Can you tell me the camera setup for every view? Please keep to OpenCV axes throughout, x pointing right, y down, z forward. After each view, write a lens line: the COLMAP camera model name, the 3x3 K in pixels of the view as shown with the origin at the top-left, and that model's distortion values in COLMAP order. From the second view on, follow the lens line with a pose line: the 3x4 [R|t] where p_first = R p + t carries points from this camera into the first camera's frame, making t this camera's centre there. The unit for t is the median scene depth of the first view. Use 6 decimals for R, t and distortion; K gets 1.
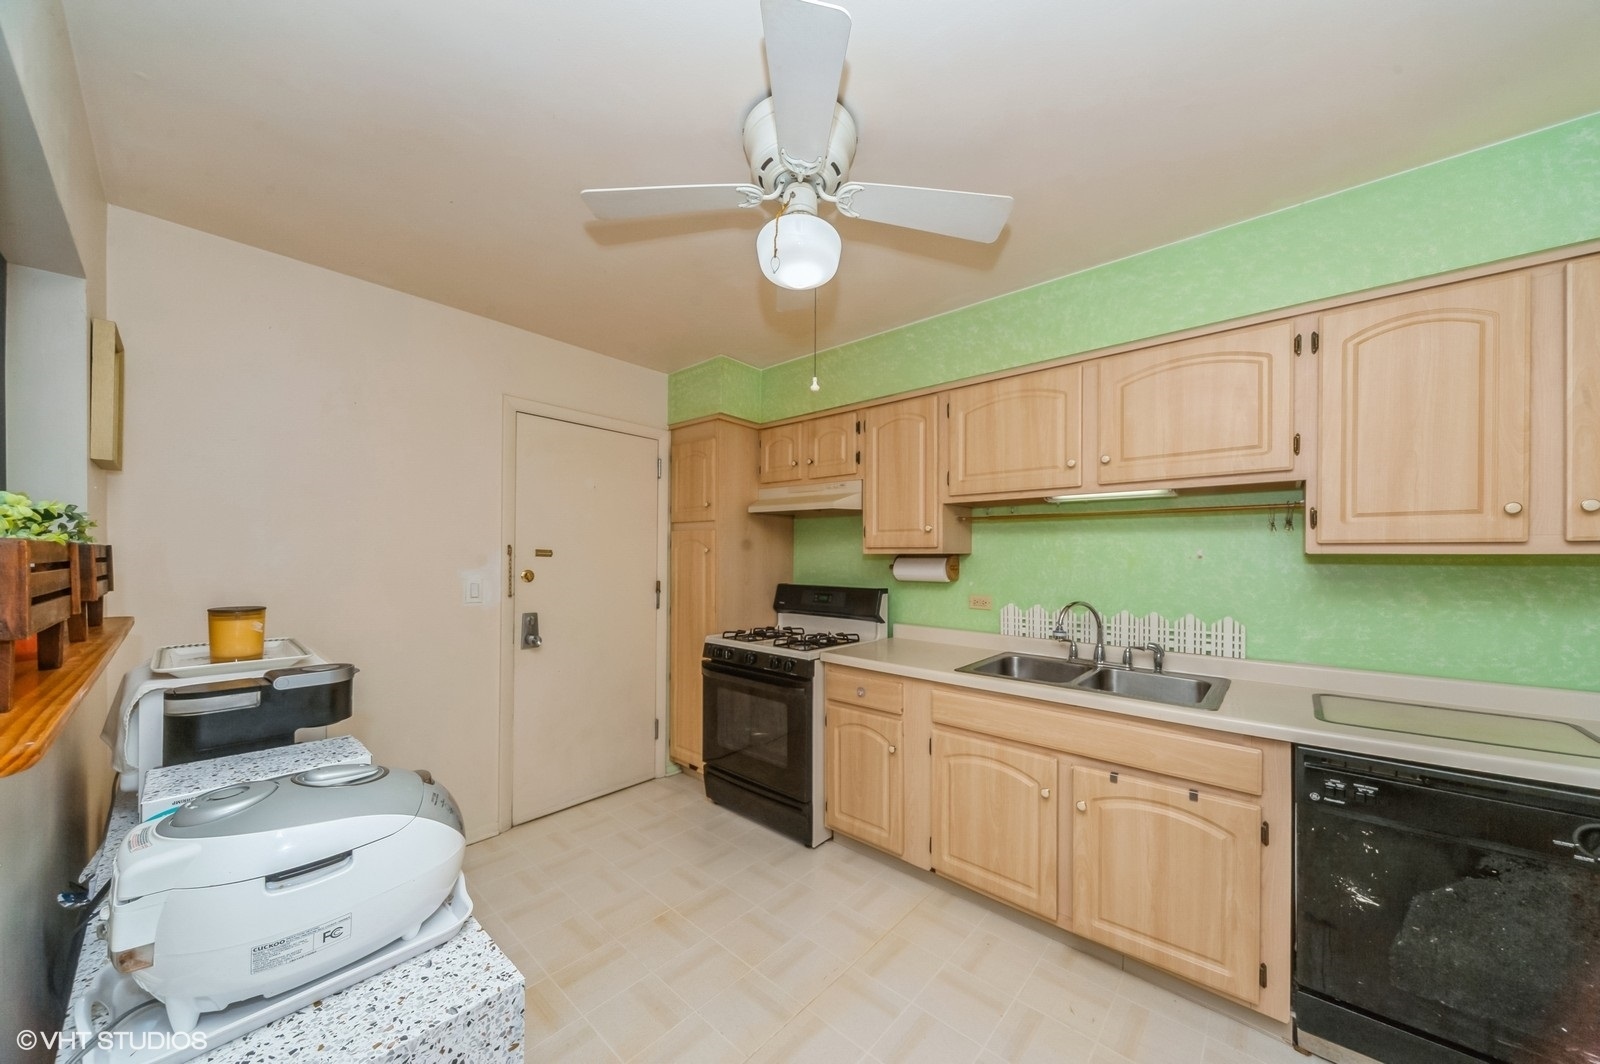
lens RADIAL K [[551.9, 0, 805.5], [0, 551.9, 538.4], [0, 0, 1]] dist [-0.000487, -0.000195]
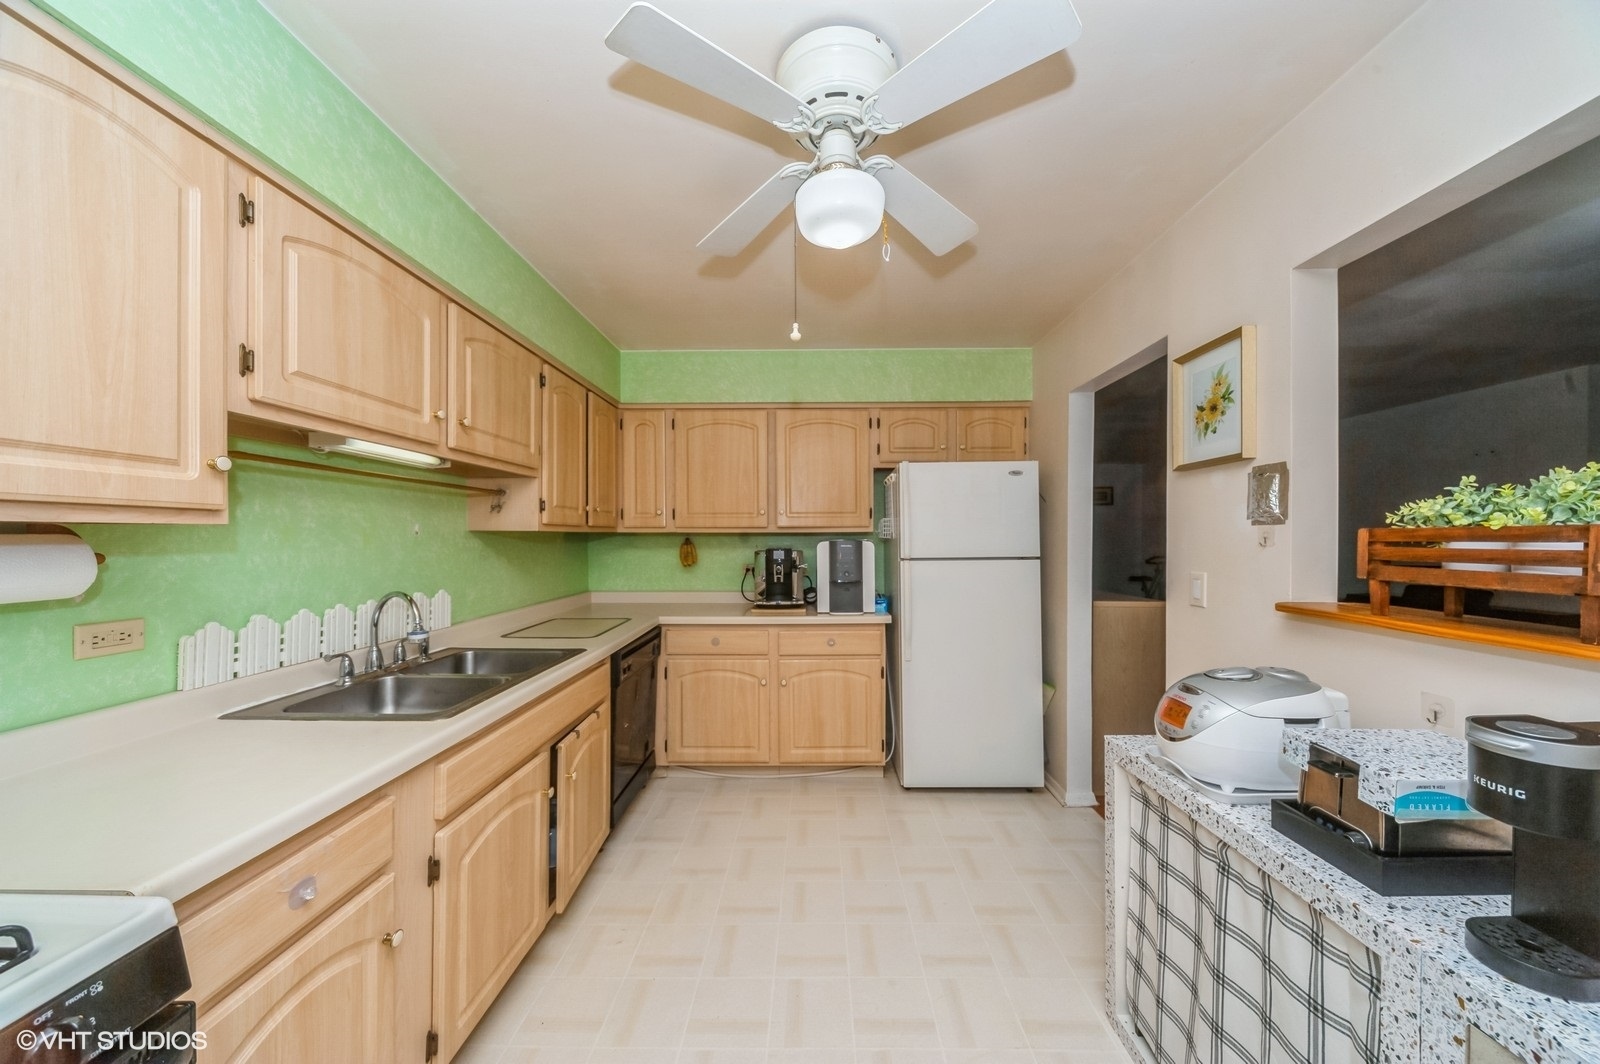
lens RADIAL K [[551.9, 0, 805.5], [0, 551.9, 538.4], [0, 0, 1]] dist [-0.000487, -0.000195]
pose [[-0.662911, -0.008915, 0.748645, -0.345437], [-0.030066, 0.999440, -0.014721, 0.027442], [-0.748094, -0.032267, -0.662807, 0.842112]]
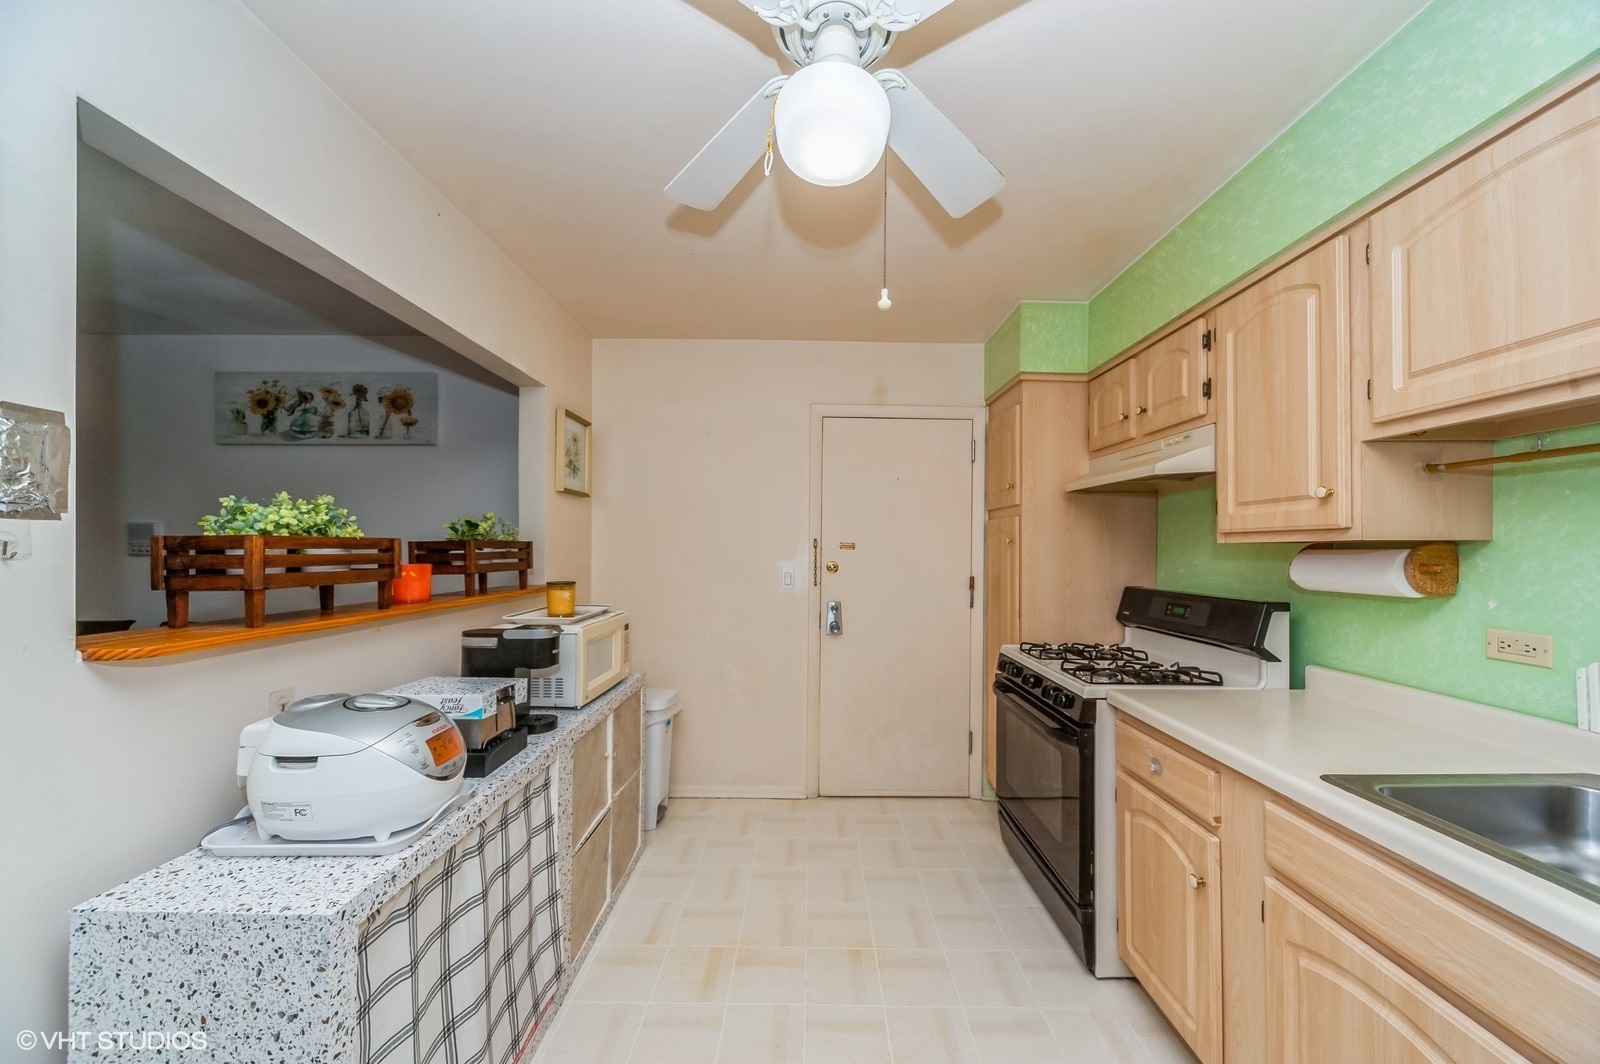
lens RADIAL K [[541.2, 0, 800.0], [0, 541.2, 532.0], [0, 0, 1]] dist [0.000724, -0.000057]
pose [[0.659224, -0.026464, -0.751481, 0.249389], [0.024157, 0.999610, -0.014011, 0.012680], [0.751559, -0.008917, 0.659606, 0.252608]]
